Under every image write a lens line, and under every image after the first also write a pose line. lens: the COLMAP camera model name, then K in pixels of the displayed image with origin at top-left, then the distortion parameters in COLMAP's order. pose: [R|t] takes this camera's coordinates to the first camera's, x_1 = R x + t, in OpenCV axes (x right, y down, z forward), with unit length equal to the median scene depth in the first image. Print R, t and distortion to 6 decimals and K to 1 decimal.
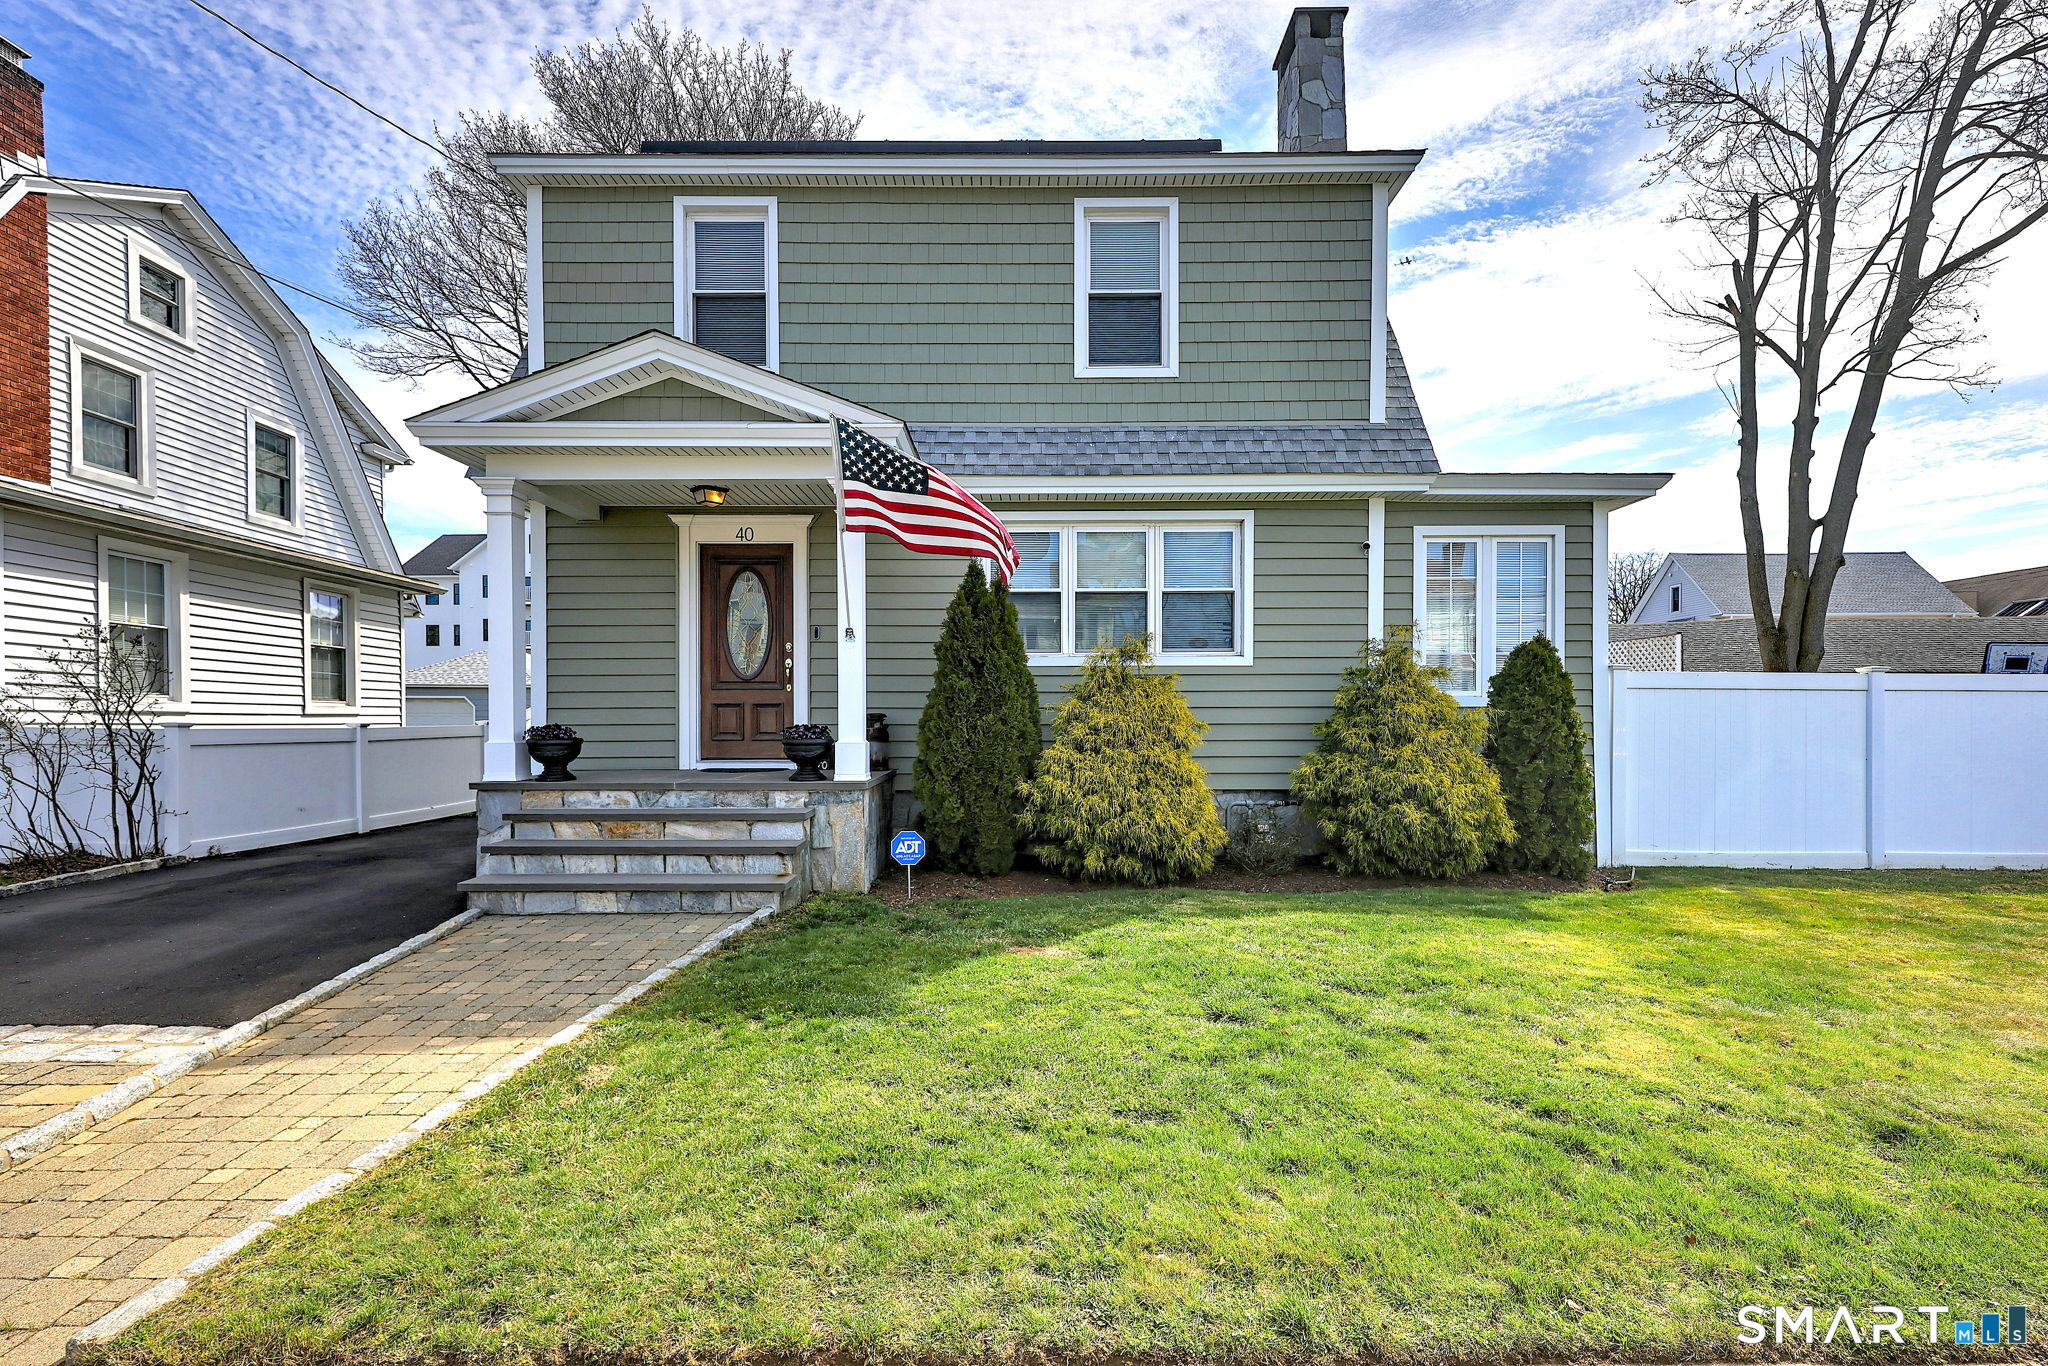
lens RADIAL K [[956.6, 0, 1021.4], [0, 956.6, 717.8], [0, 0, 1]] dist [0.019862, -0.021220]
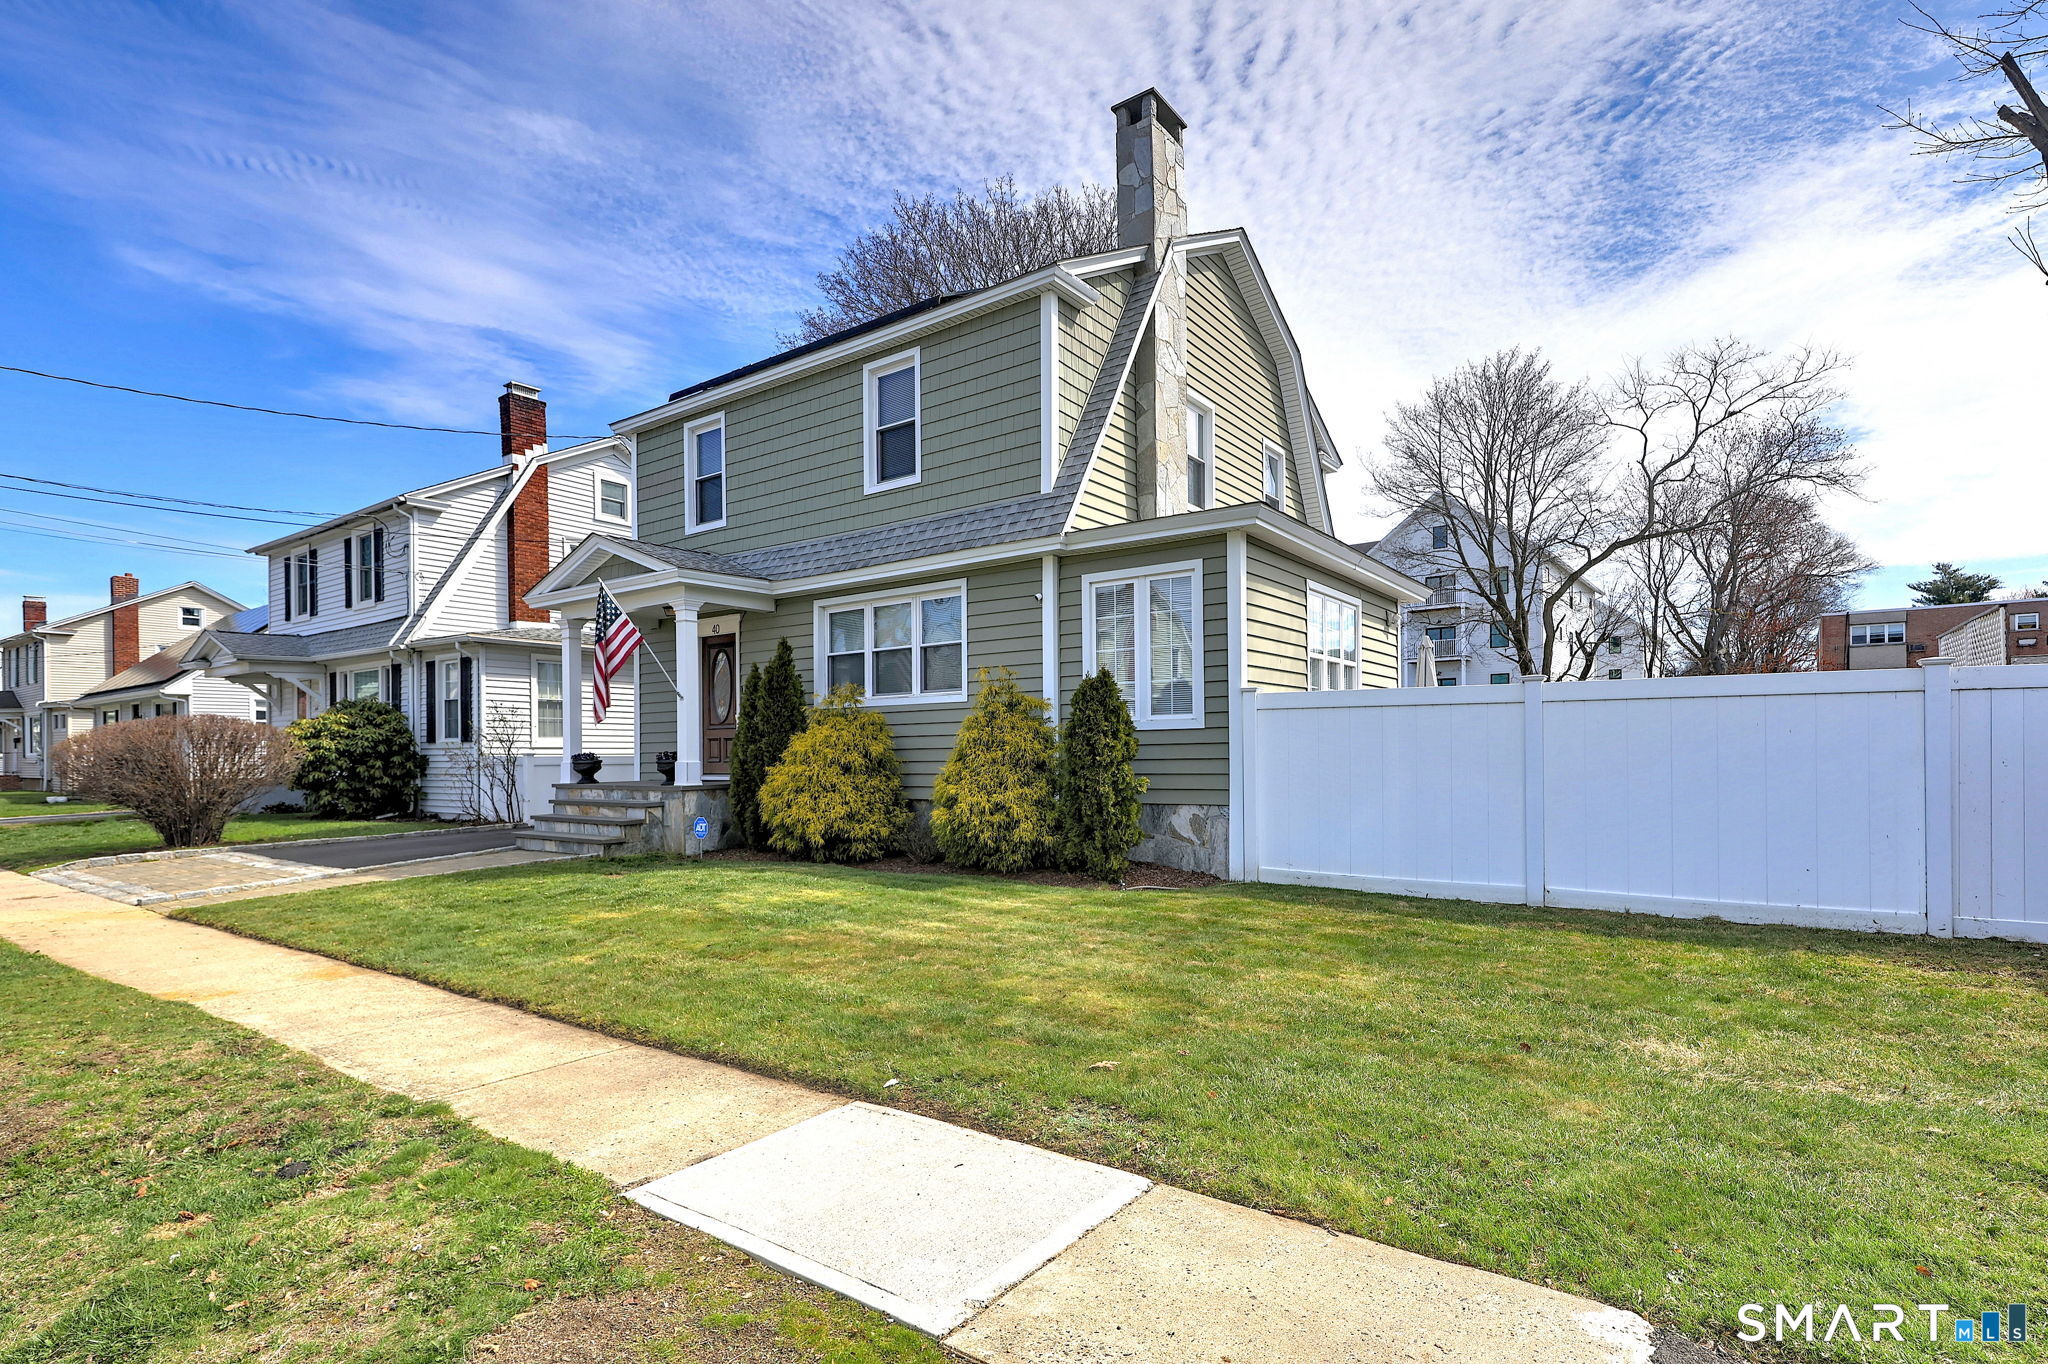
lens RADIAL K [[980.7, 0, 1024.2], [0, 980.7, 749.6], [0, 0, 1]] dist [-0.002855, -0.000408]
pose [[0.809206, -0.008345, -0.587465, 1.054353], [0.013776, 0.999894, 0.004773, 0.004157], [0.587363, -0.011956, 0.809235, -0.002556]]
